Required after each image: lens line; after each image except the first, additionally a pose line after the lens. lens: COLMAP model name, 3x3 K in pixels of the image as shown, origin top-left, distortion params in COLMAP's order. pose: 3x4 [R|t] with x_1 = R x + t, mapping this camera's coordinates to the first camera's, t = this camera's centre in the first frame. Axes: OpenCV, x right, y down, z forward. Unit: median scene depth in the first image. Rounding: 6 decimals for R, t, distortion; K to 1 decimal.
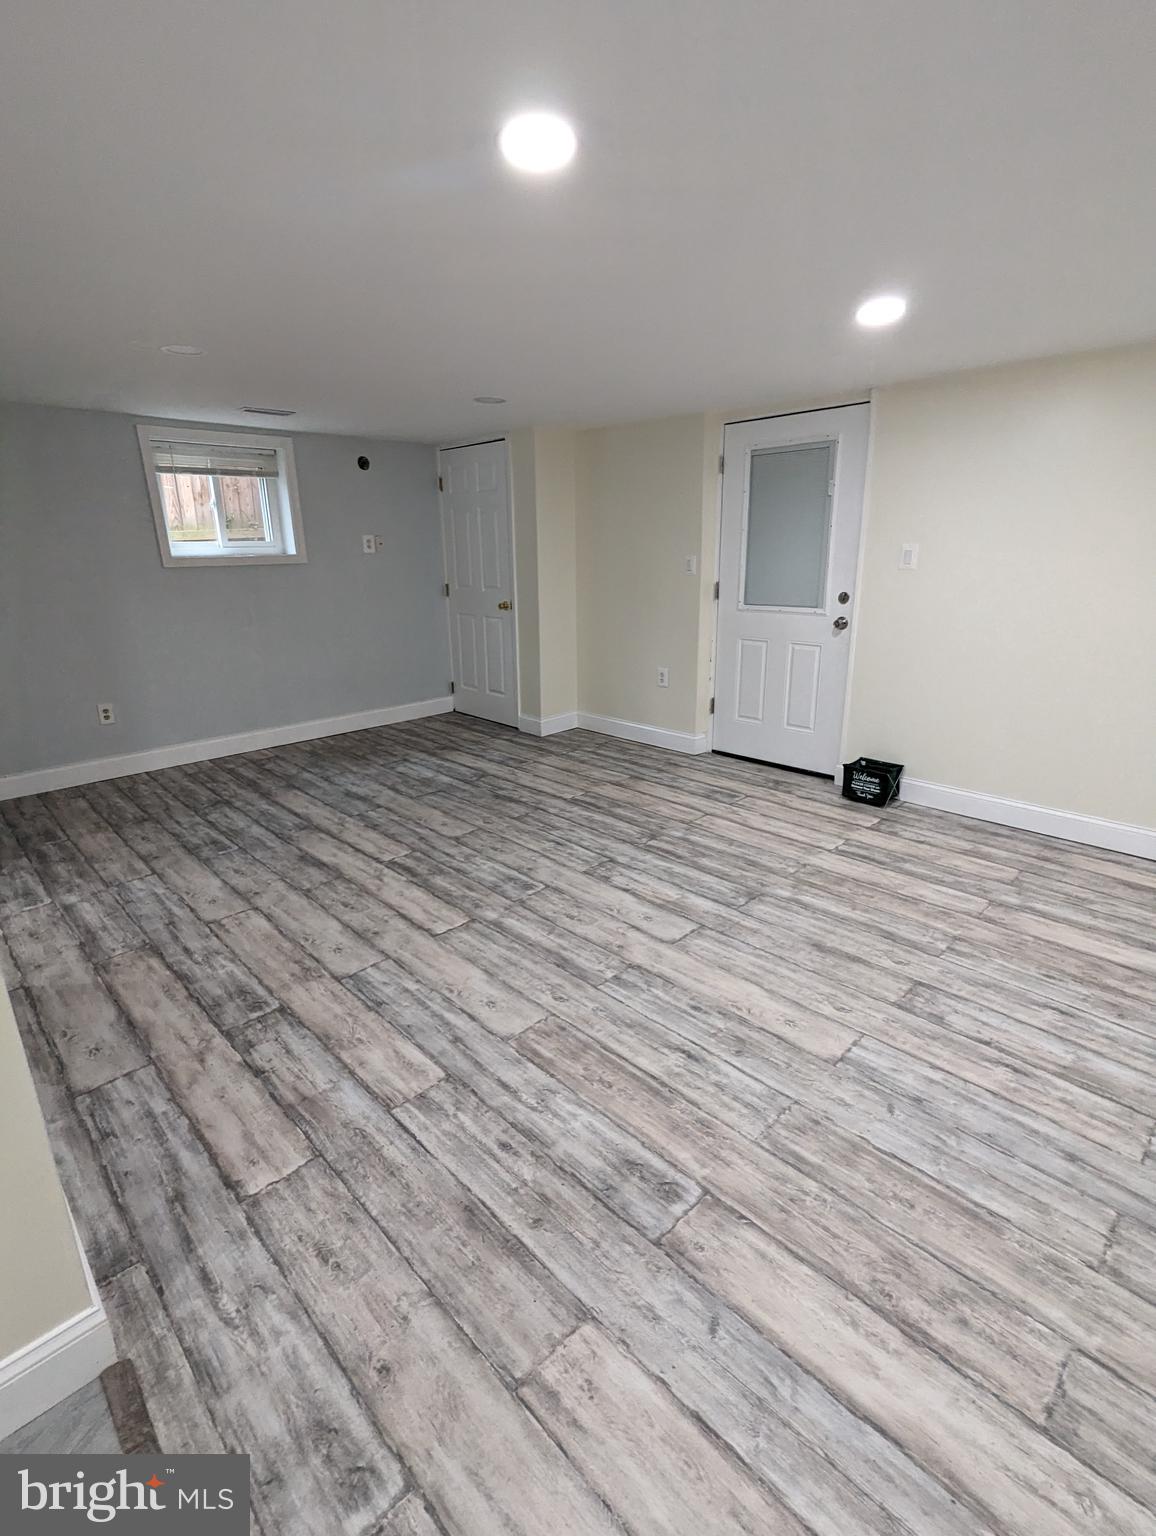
lens RADIAL K [[723.6, 0, 575.5], [0, 723.6, 762.7], [0, 0, 1]] dist [0.000551, -0.000838]
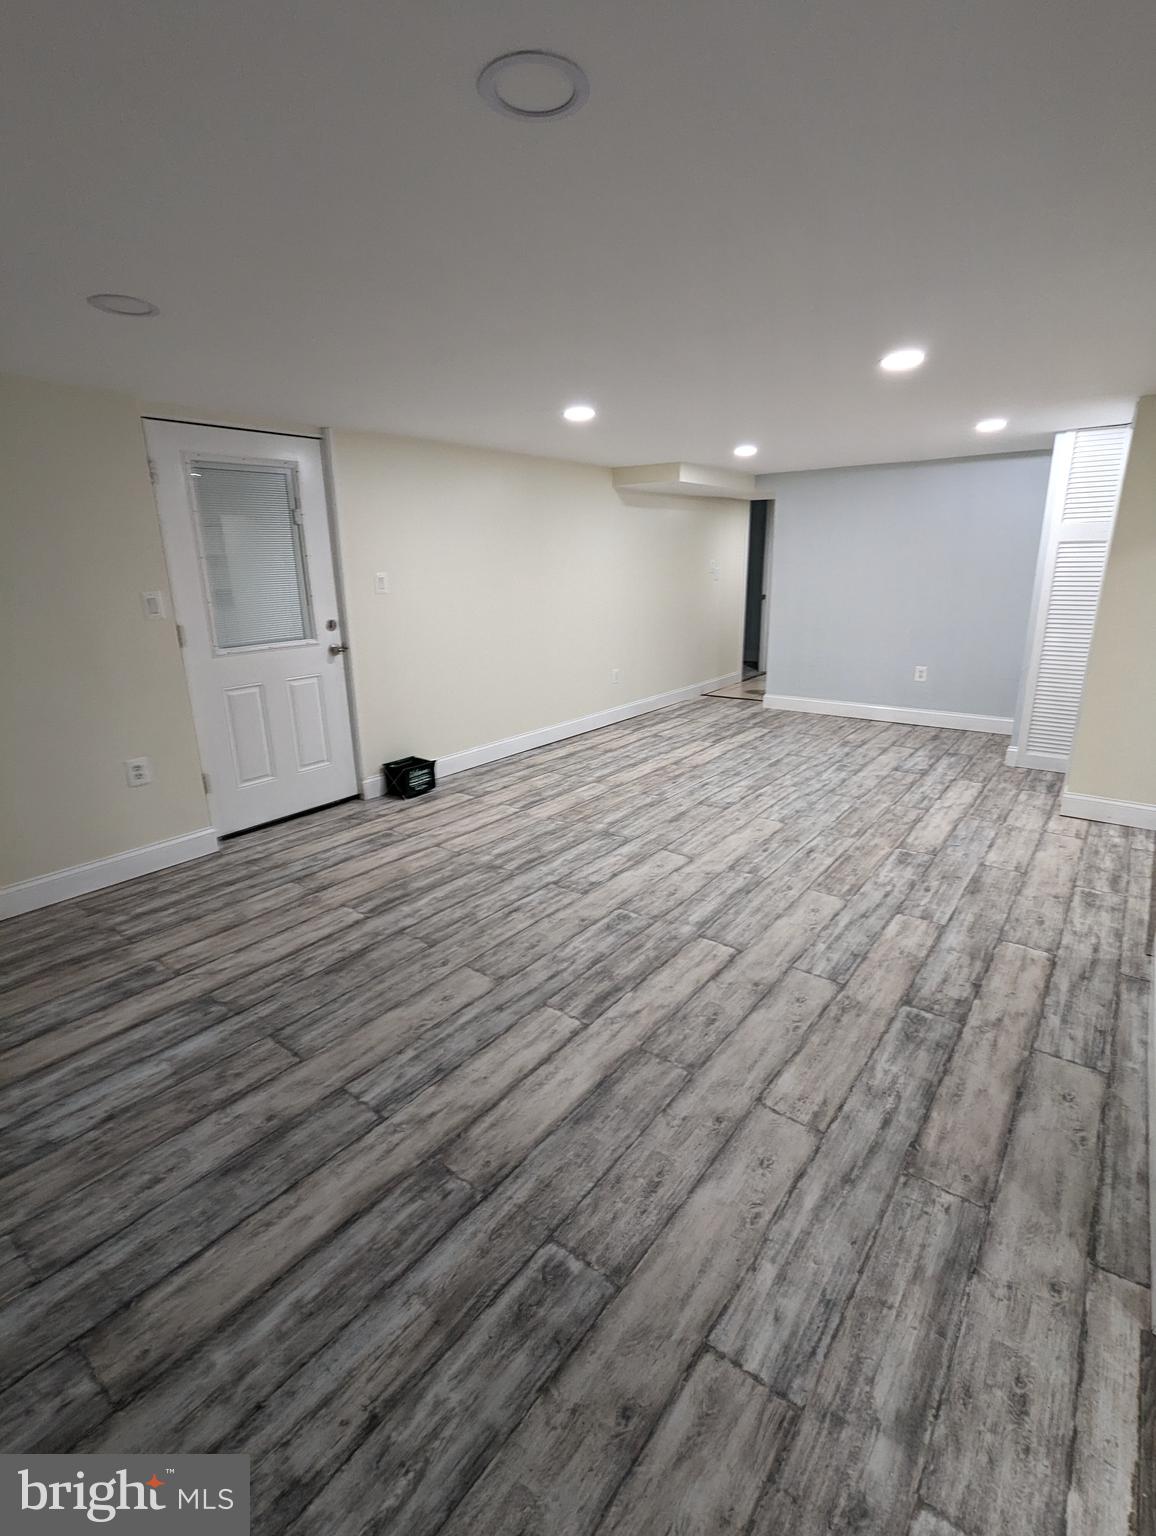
lens RADIAL K [[723.6, 0, 575.0], [0, 723.6, 773.0], [0, 0, 1]] dist [0.000551, -0.000838]
pose [[-0.138491, -0.270048, 0.952835, -1.001329], [0.299329, 0.905696, 0.300194, -0.341624], [-0.944046, 0.326785, -0.044597, 1.110480]]
